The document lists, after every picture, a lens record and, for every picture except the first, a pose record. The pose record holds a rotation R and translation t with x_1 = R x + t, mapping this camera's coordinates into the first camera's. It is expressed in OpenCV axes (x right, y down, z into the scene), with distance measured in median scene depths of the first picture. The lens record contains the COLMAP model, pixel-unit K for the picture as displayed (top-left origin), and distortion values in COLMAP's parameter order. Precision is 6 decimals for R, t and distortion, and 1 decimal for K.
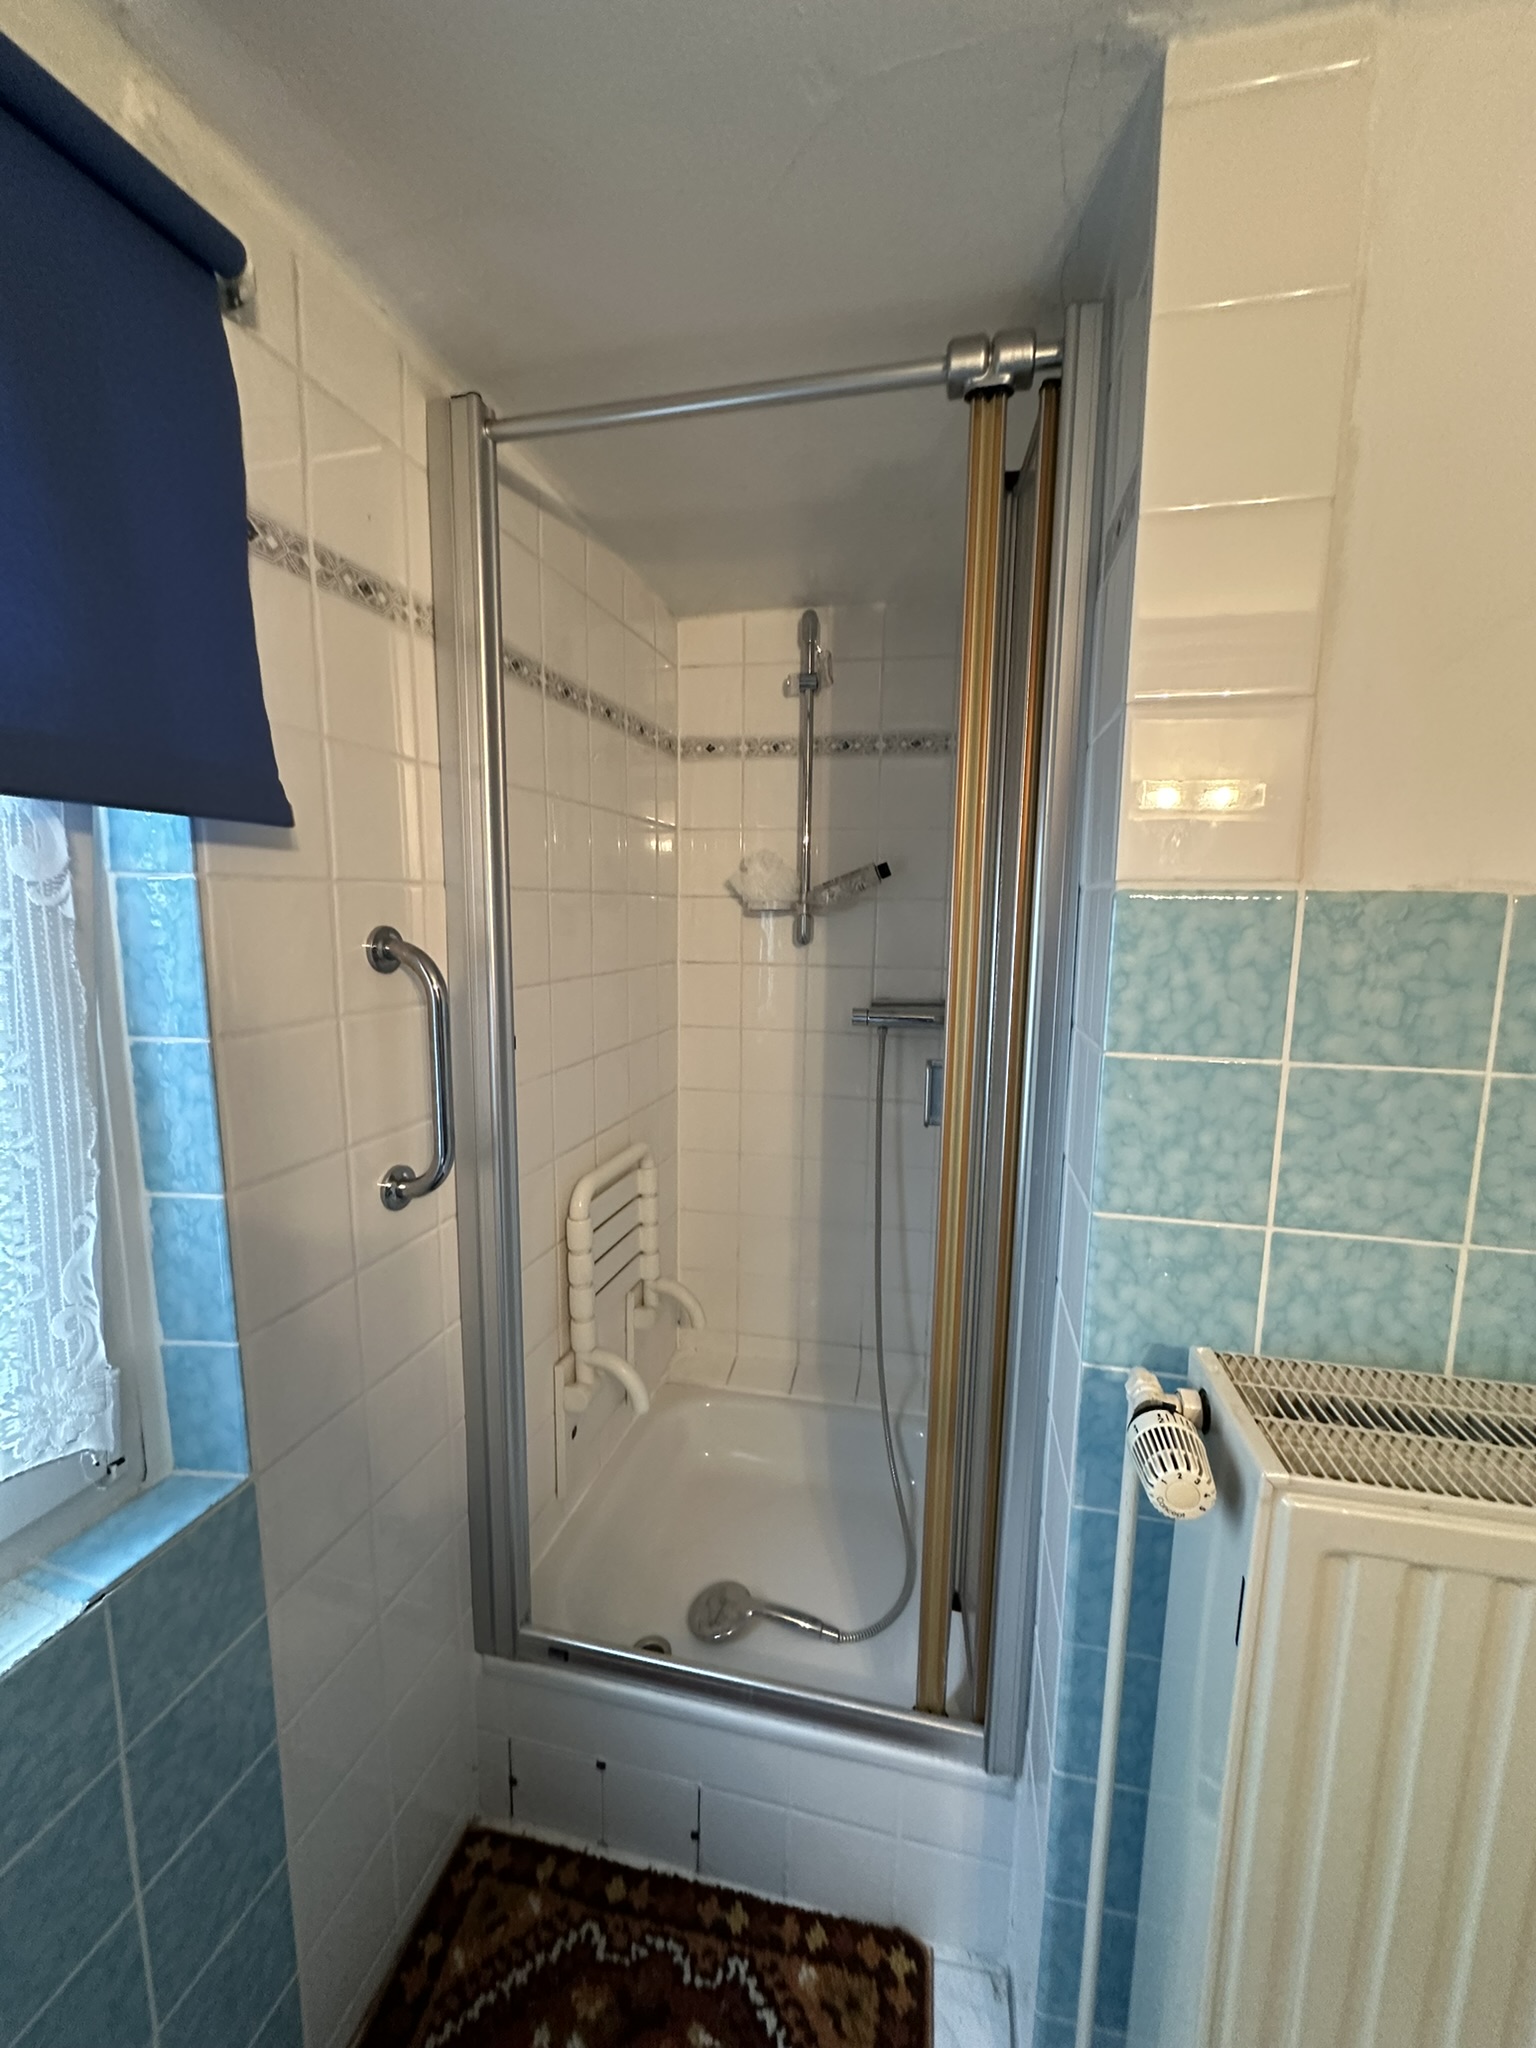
lens RADIAL K [[818.8, 0, 777.5], [0, 818.8, 1019.0], [0, 0, 1]] dist [-0.002559, 0.000426]
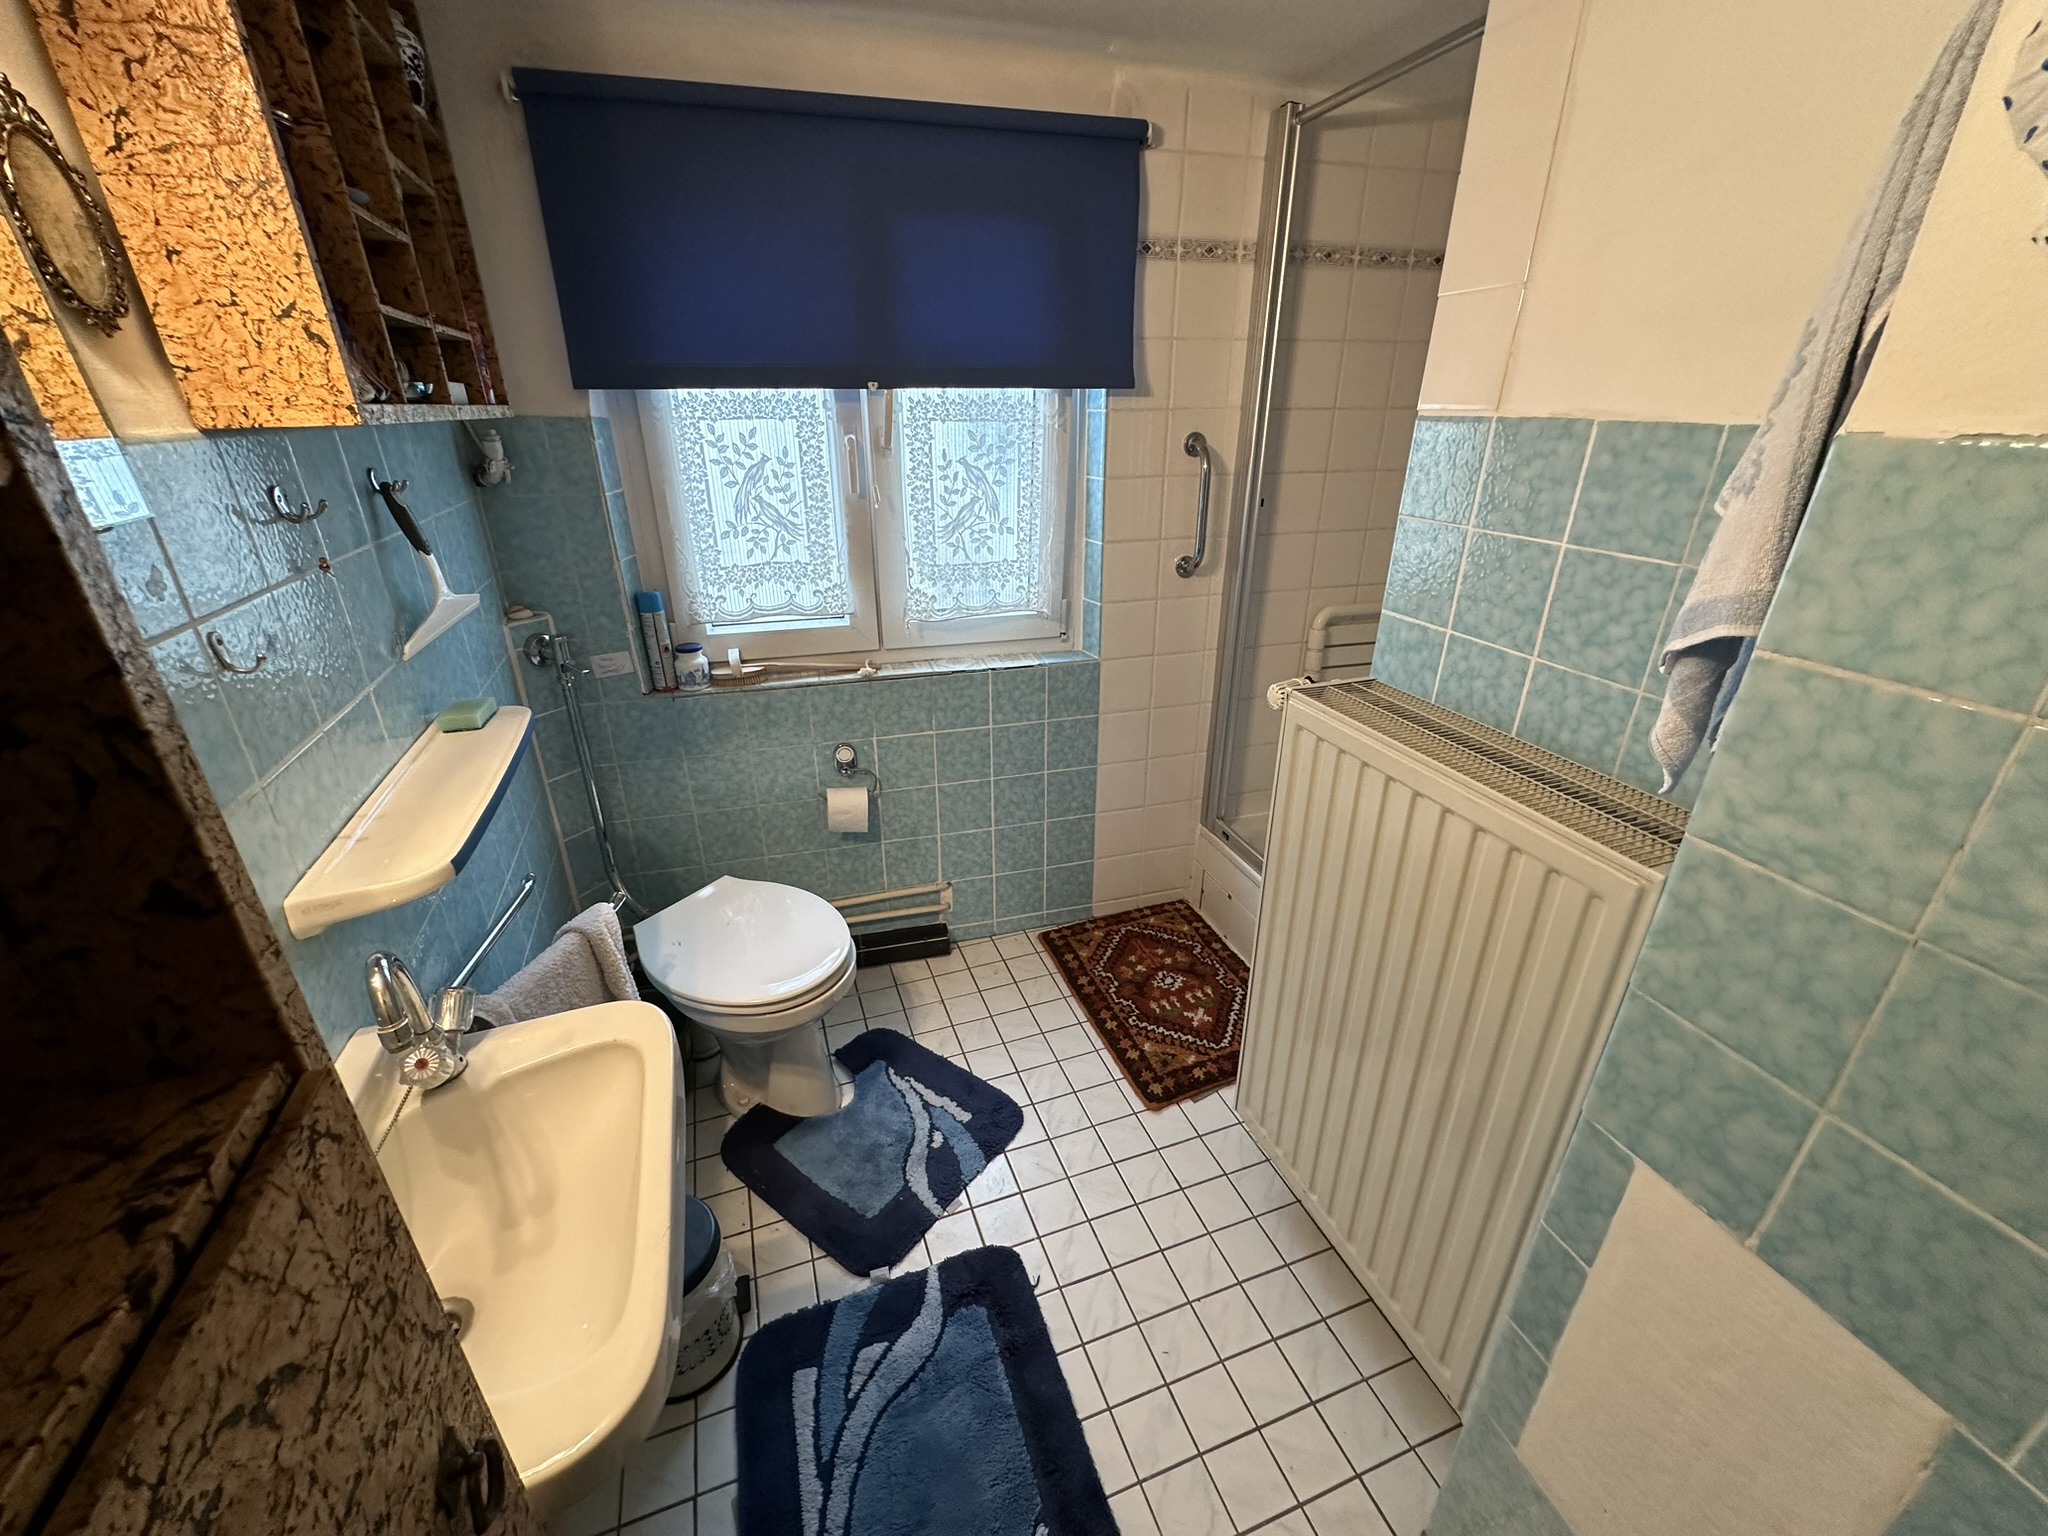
lens RADIAL K [[818.8, 0, 1023.4], [0, 818.8, 764.7], [0, 0, 1]] dist [-0.002559, 0.000426]
pose [[0.508597, 0.335508, -0.792946, 1.608835], [-0.108436, 0.938581, 0.327577, 0.058044], [0.854149, -0.080621, 0.513741, -0.650556]]
